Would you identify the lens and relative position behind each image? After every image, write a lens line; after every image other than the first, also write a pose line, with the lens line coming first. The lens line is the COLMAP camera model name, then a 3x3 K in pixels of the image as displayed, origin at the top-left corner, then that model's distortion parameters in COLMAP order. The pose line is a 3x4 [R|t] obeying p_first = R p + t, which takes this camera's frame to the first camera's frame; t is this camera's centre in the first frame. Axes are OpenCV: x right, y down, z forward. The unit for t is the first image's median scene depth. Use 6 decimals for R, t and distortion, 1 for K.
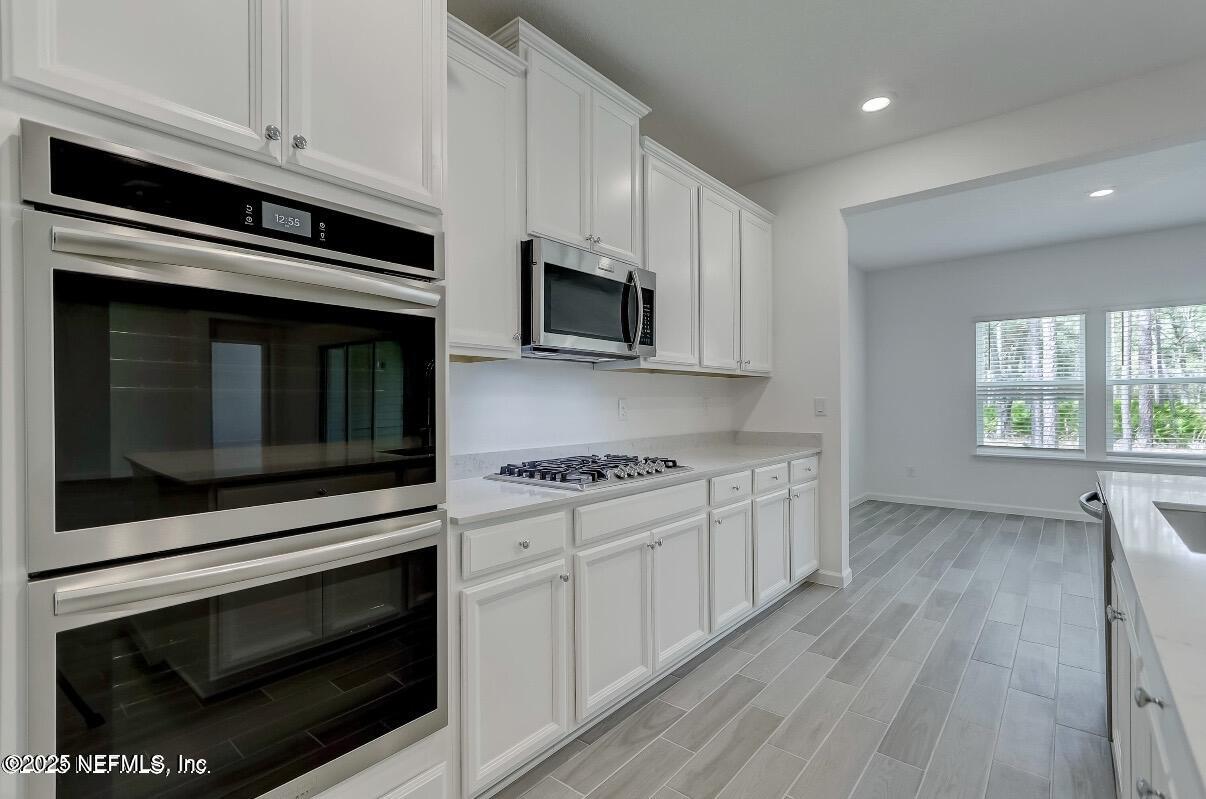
lens RADIAL K [[552.2, 0, 598.6], [0, 552.2, 404.9], [0, 0, 1]] dist [0.004917, 0.000948]
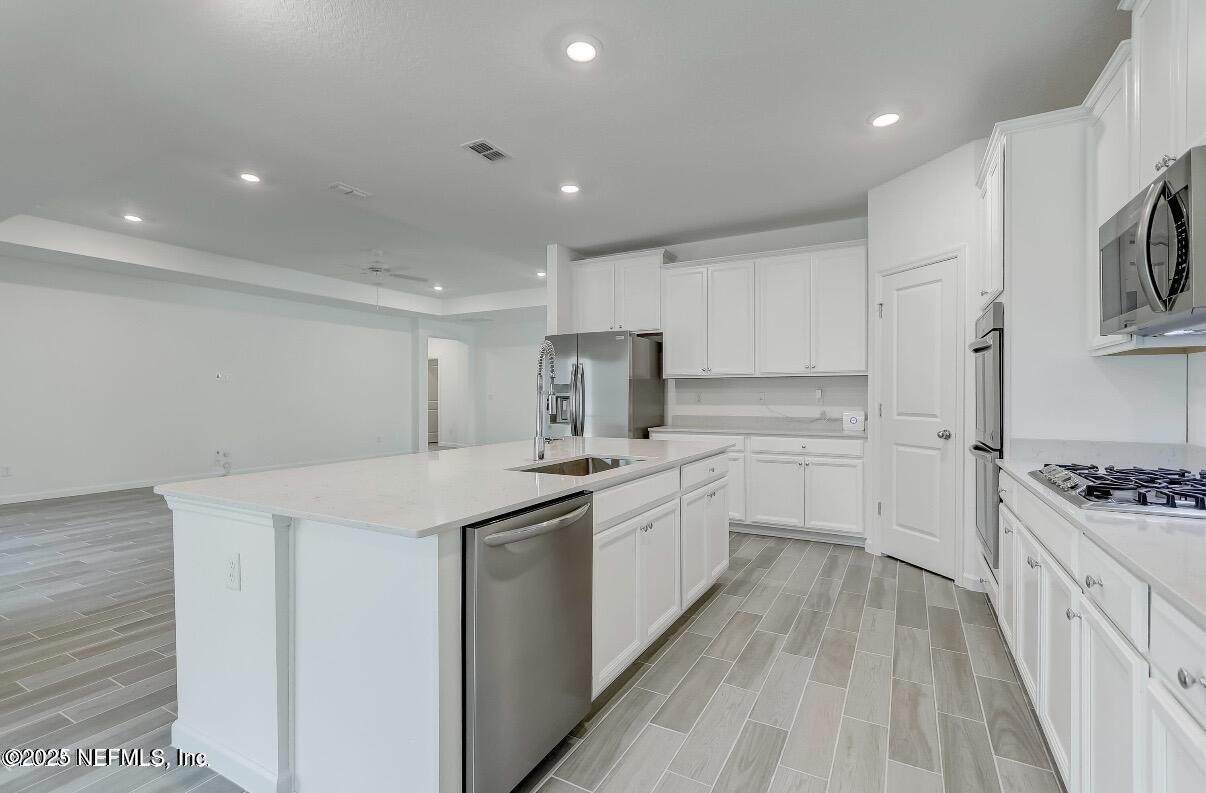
lens RADIAL K [[552.7, 0, 600.6], [0, 552.7, 399.3], [0, 0, 1]] dist [-0.001426, 0.003011]
pose [[-0.980272, 0.006509, -0.197548, 0.942794], [0.004092, 0.999912, 0.012638, -0.010517], [0.197613, 0.011580, -0.980212, 1.744805]]
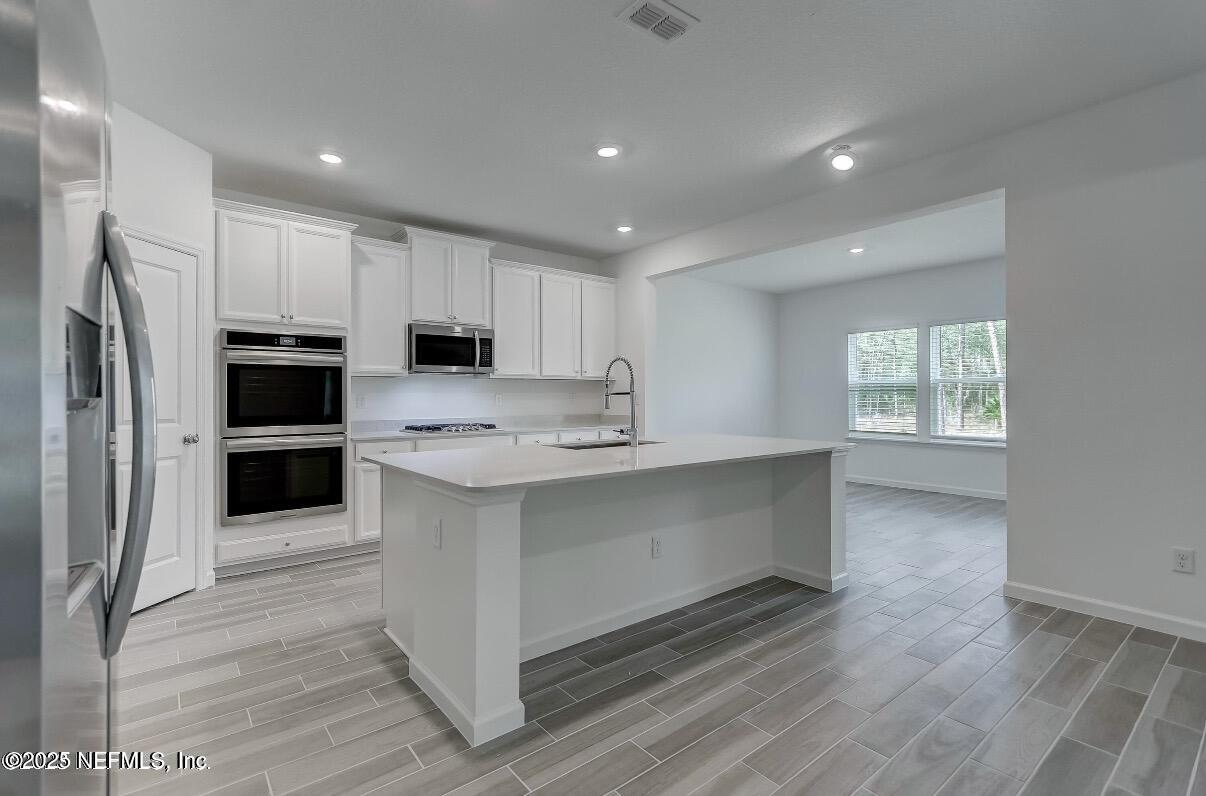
lens RADIAL K [[552.7, 0, 598.2], [0, 552.7, 393.7], [0, 0, 1]] dist [-0.001426, 0.003011]
pose [[0.981640, 0.000663, -0.190744, 1.031224], [-0.002379, 0.999959, -0.008770, 0.003665], [0.190731, 0.009062, 0.981601, -1.029744]]
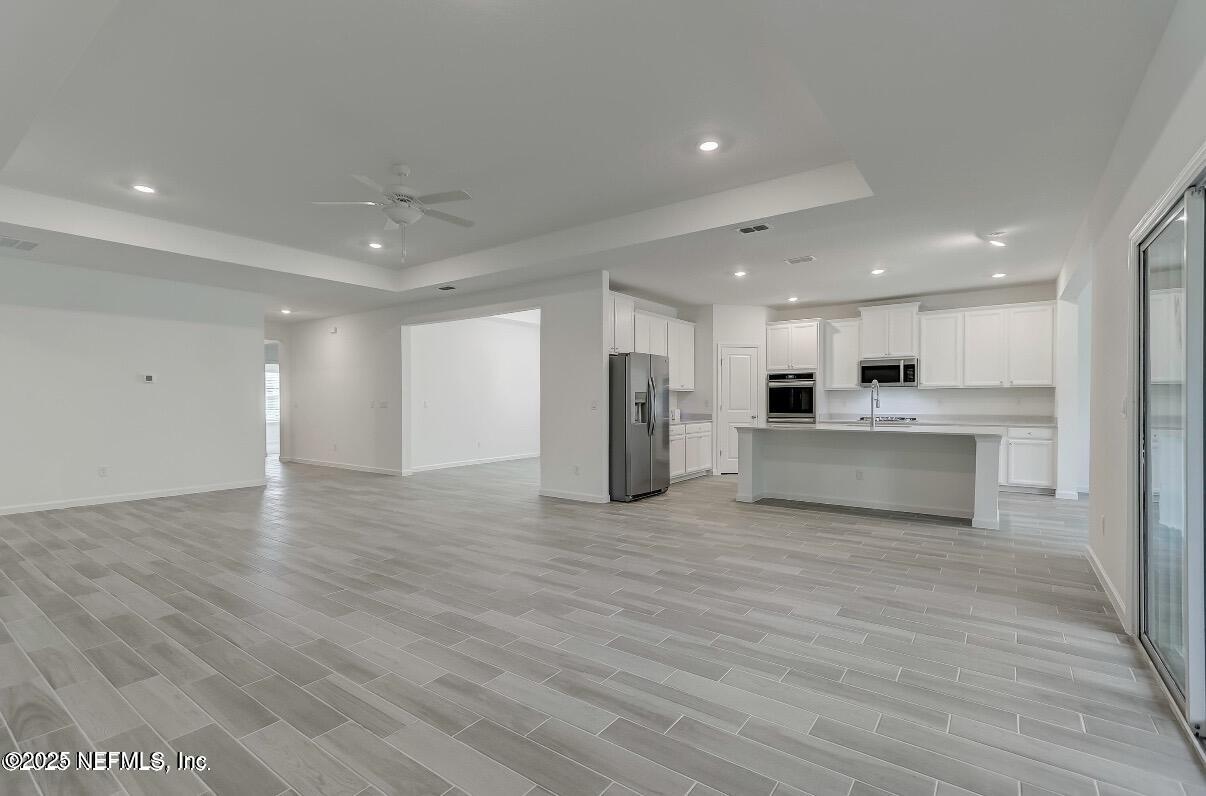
lens RADIAL K [[552.7, 0, 596.3], [0, 552.7, 404.7], [0, 0, 1]] dist [-0.001426, 0.003011]
pose [[0.073958, 0.011687, -0.997193, 3.740993], [-0.002762, 0.999930, 0.011514, -0.014488], [0.997258, 0.001902, 0.073986, -1.225214]]
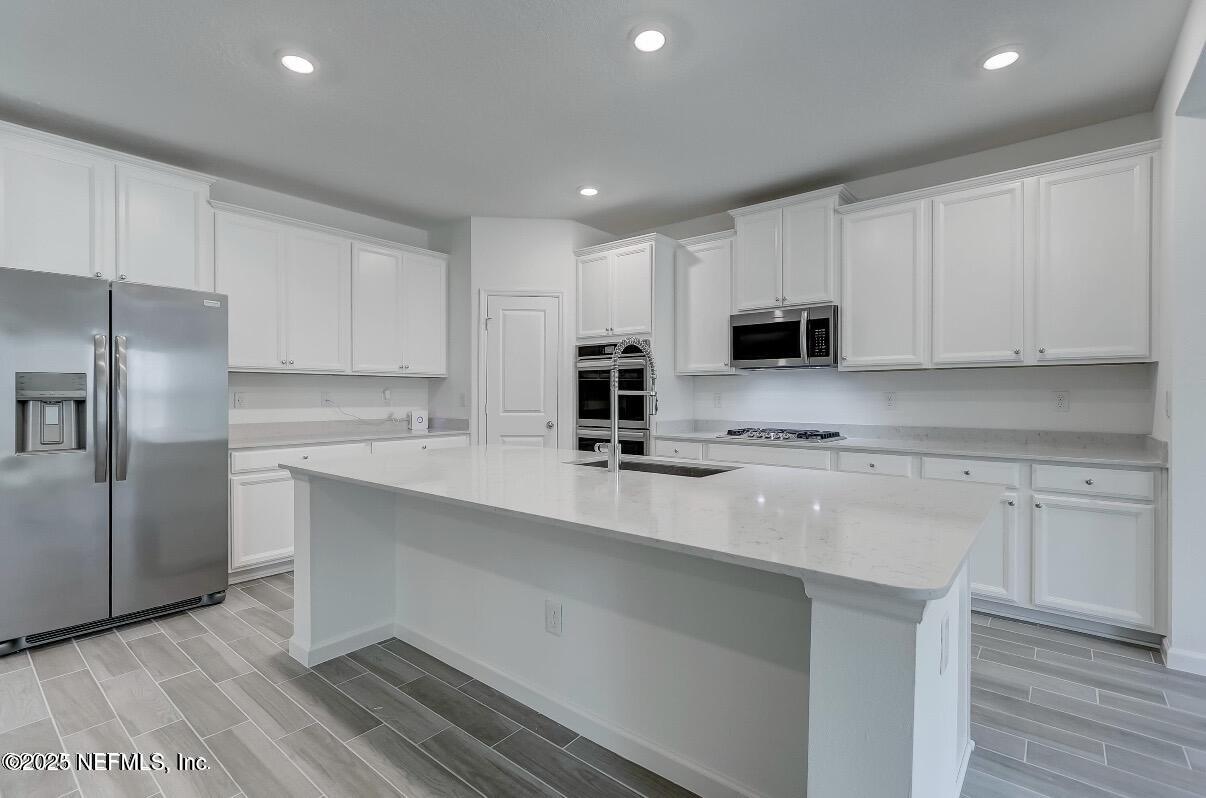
lens RADIAL K [[552.7, 0, 597.7], [0, 552.7, 396.7], [0, 0, 1]] dist [-0.001426, 0.003011]
pose [[0.012639, 0.006920, -0.999896, 1.880468], [-0.005177, 0.999963, 0.006855, -0.010699], [0.999907, 0.005090, 0.012674, 0.469822]]
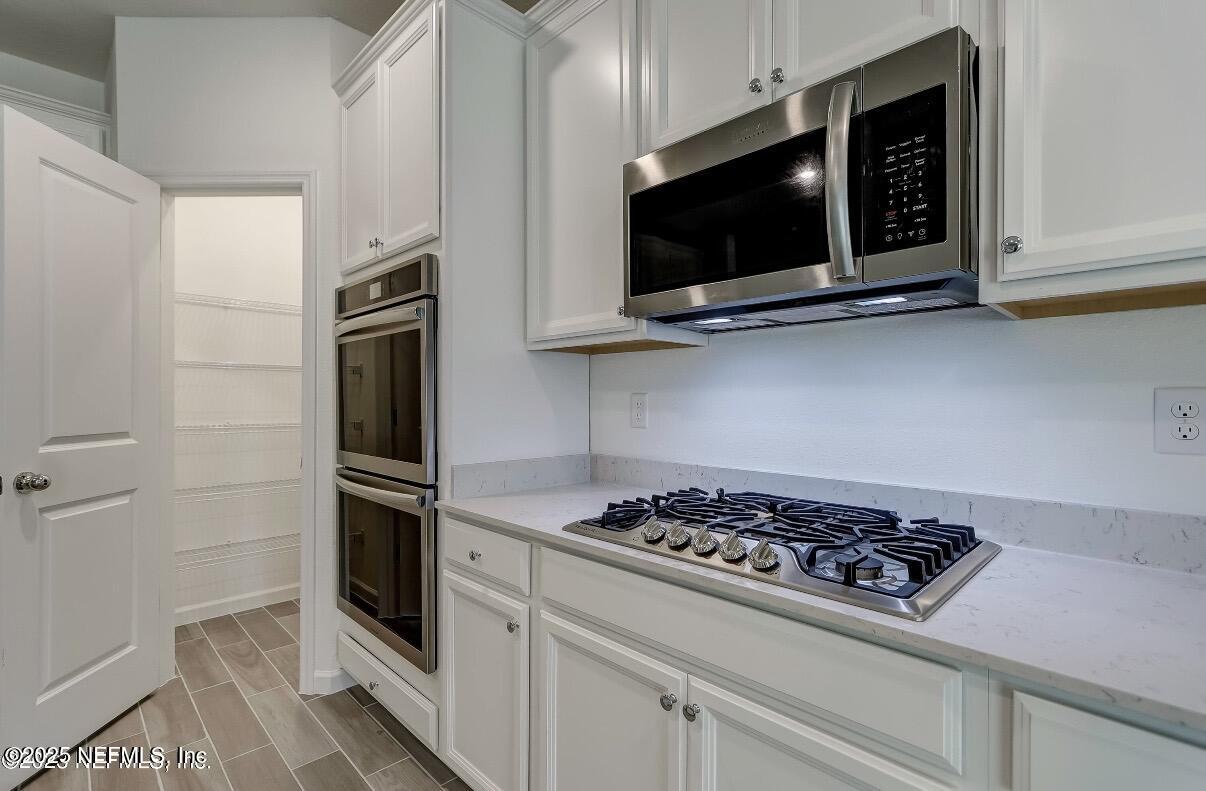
lens RADIAL K [[552.7, 0, 600.5], [0, 552.7, 398.6], [0, 0, 1]] dist [-0.001426, 0.003011]
pose [[-0.086284, 0.006656, -0.996248, 0.583183], [-0.003151, 0.999971, 0.006954, -0.009162], [0.996266, 0.003739, -0.086260, 0.998111]]
